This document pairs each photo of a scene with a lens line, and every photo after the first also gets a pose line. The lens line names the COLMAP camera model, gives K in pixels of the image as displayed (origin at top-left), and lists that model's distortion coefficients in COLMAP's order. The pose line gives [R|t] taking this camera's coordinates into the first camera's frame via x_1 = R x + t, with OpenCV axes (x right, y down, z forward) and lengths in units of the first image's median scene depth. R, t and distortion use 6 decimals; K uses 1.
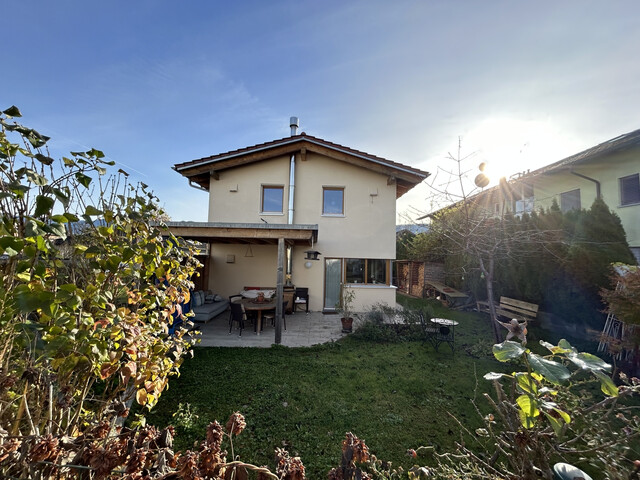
lens RADIAL K [[259.3, 0, 321.1], [0, 259.3, 236.4], [0, 0, 1]] dist [-0.010006, -0.000019]
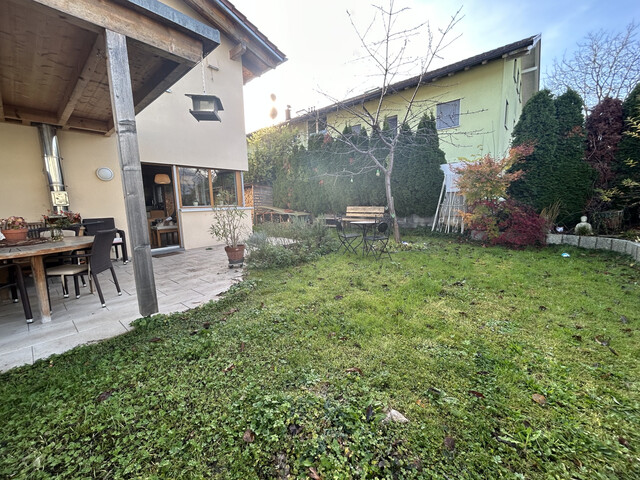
lens RADIAL K [[259.3, 0, 317.6], [0, 259.3, 240.1], [0, 0, 1]] dist [-0.010006, -0.000019]
pose [[0.652010, -0.148698, 0.743486, -0.259488], [-0.010891, 0.978643, 0.205280, 0.194083], [-0.758132, -0.141942, 0.636466, 0.510916]]
